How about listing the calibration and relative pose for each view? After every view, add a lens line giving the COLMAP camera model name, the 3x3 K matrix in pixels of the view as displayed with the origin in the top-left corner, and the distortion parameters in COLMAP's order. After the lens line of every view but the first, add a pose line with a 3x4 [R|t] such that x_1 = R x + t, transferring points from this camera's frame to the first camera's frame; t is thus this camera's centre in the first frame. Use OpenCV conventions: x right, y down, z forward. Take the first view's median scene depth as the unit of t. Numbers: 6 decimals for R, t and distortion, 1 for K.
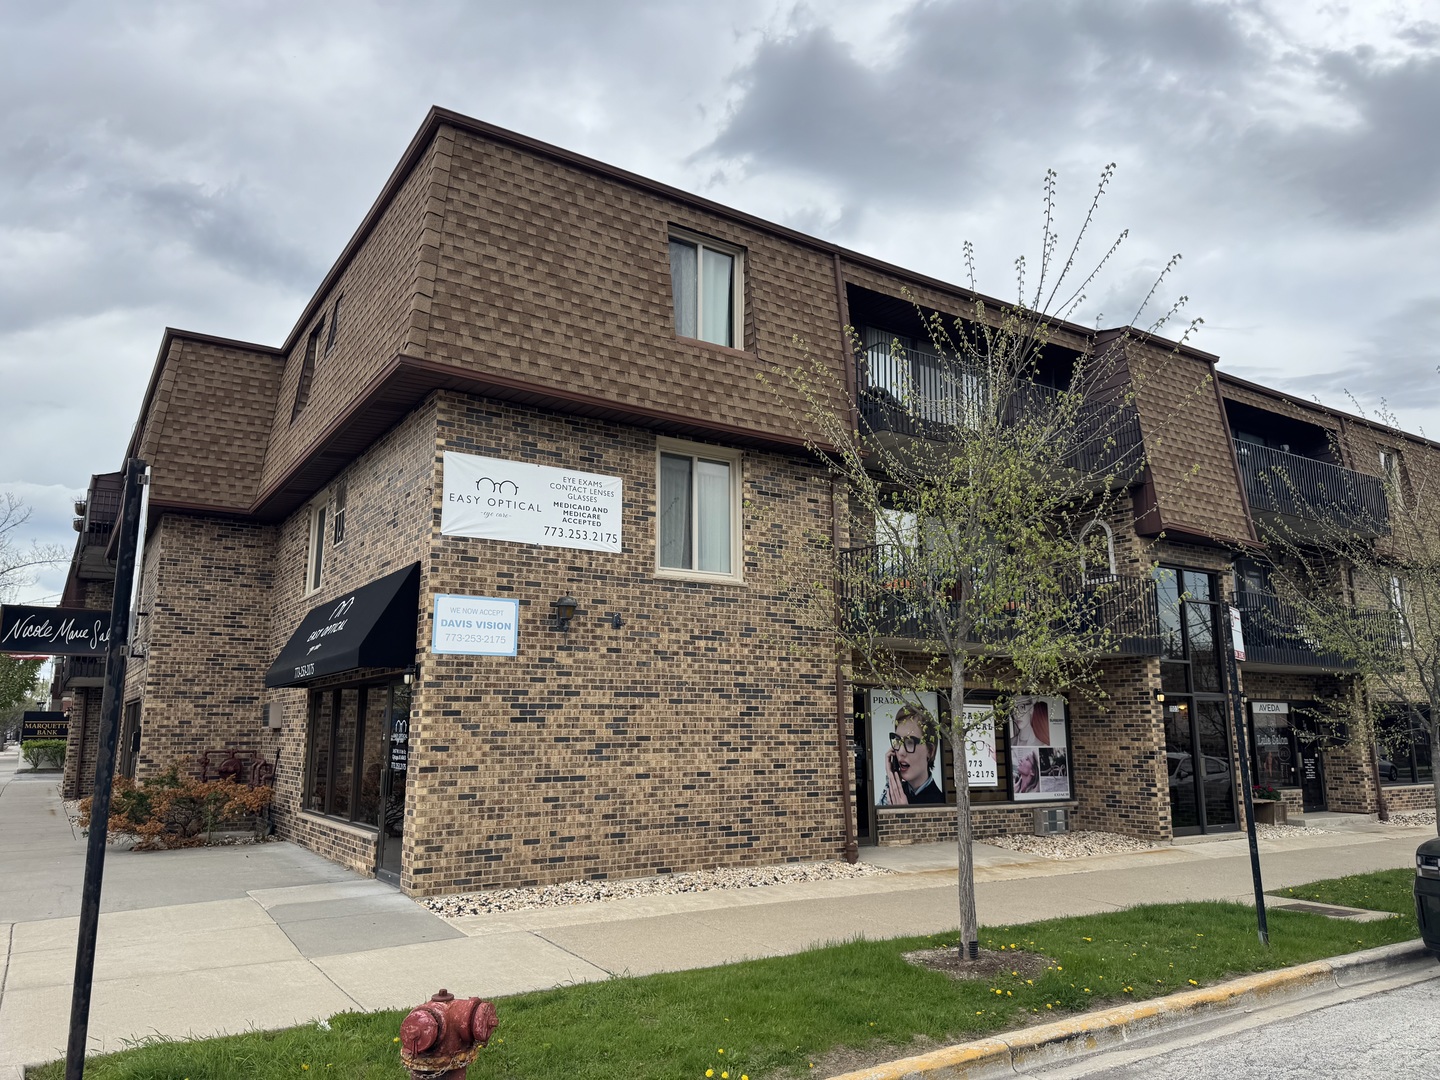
lens RADIAL K [[1011.8, 0, 714.6], [0, 1011.8, 526.9], [0, 0, 1]] dist [0.052567, -0.048944]
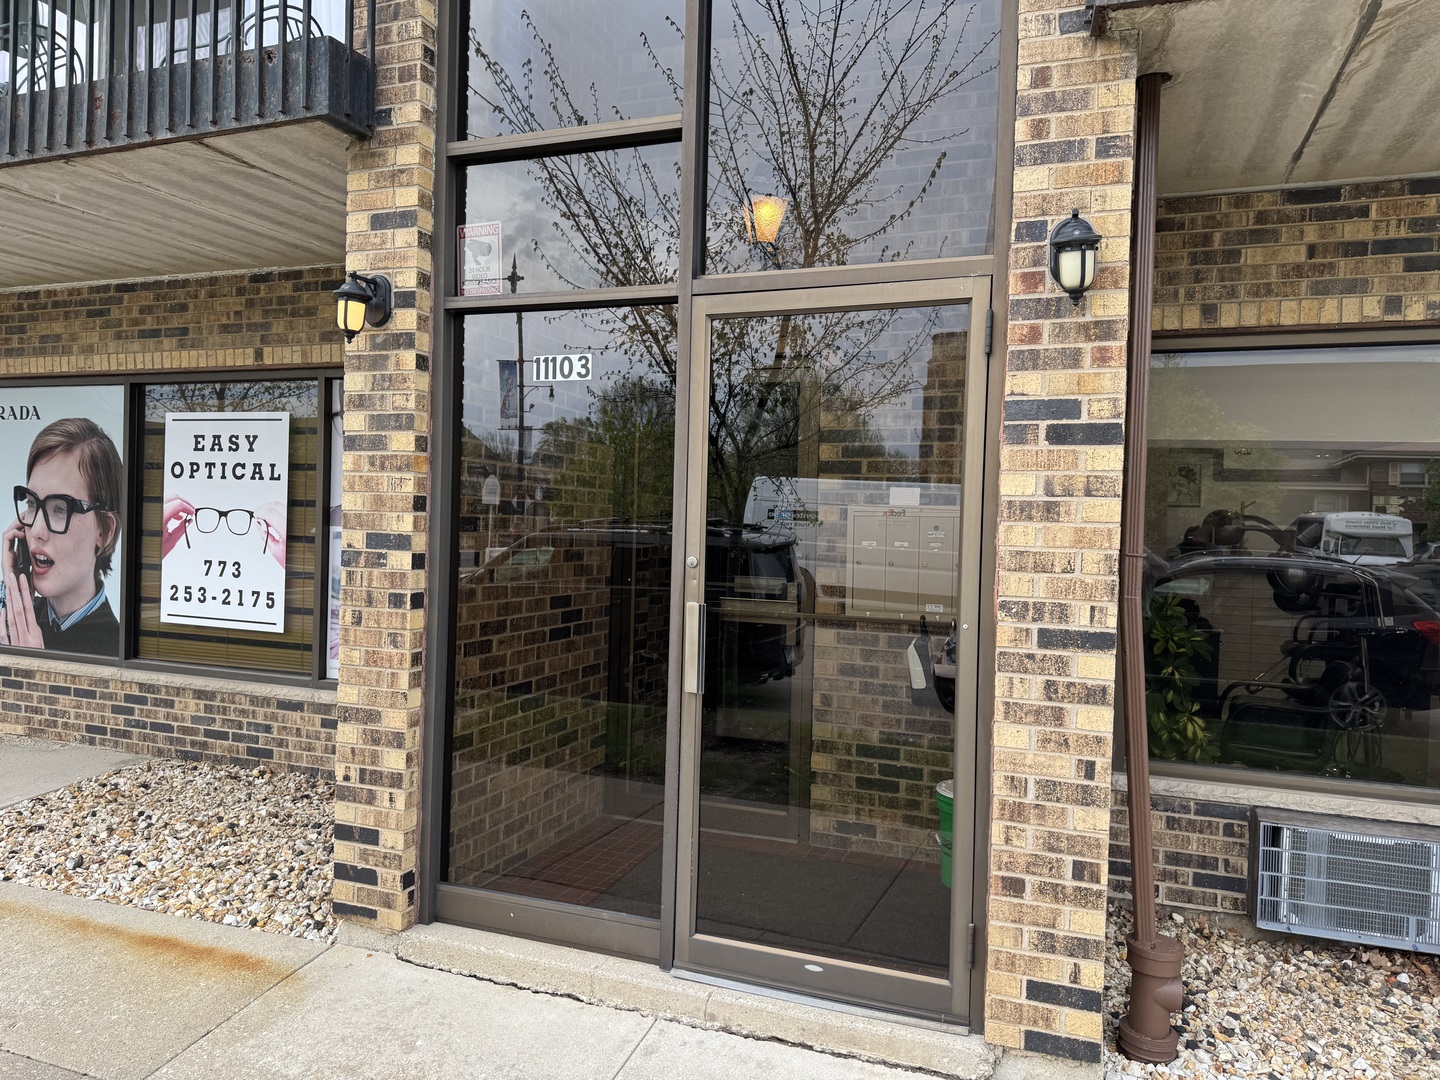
lens RADIAL K [[1011.8, 0, 704.8], [0, 1011.8, 530.1], [0, 0, 1]] dist [0.052567, -0.048944]
pose [[0.571275, 0.019742, -0.820522, 0.701398], [0.140933, 0.982503, 0.121762, 0.209094], [0.808569, -0.185198, 0.558497, 0.988775]]
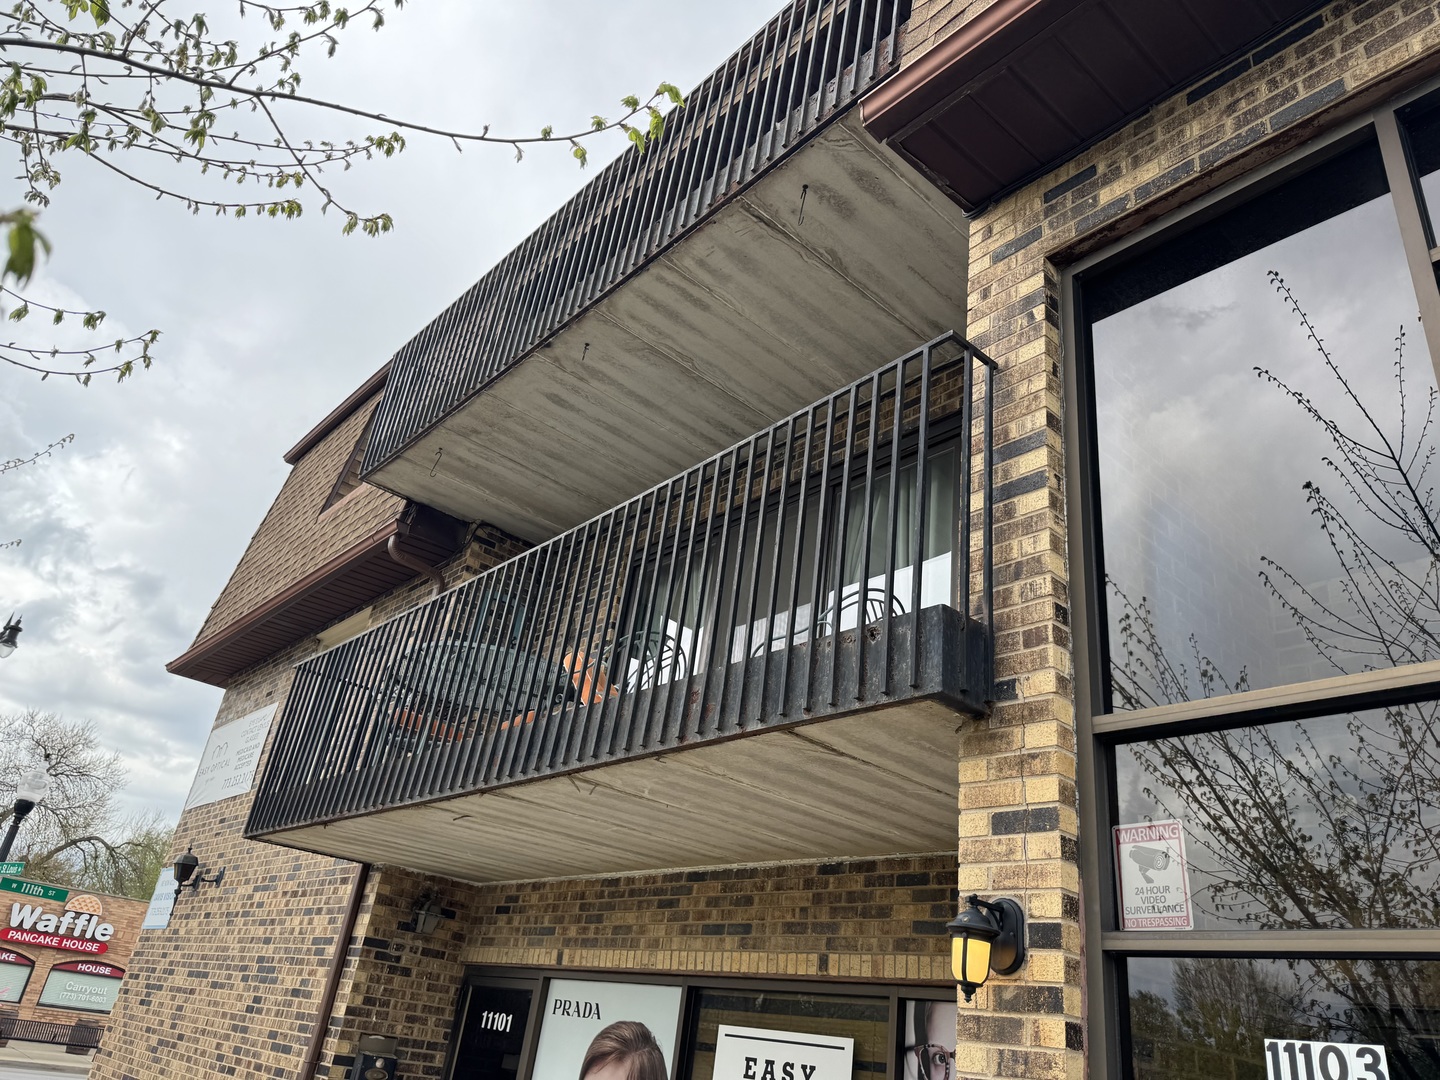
lens RADIAL K [[1011.8, 0, 705.6], [0, 1011.8, 544.3], [0, 0, 1]] dist [0.052567, -0.048944]
pose [[0.123547, -0.438450, -0.890223, 0.633492], [0.072315, 0.898689, -0.432584, 0.186048], [0.989700, -0.010932, 0.142737, 0.997719]]
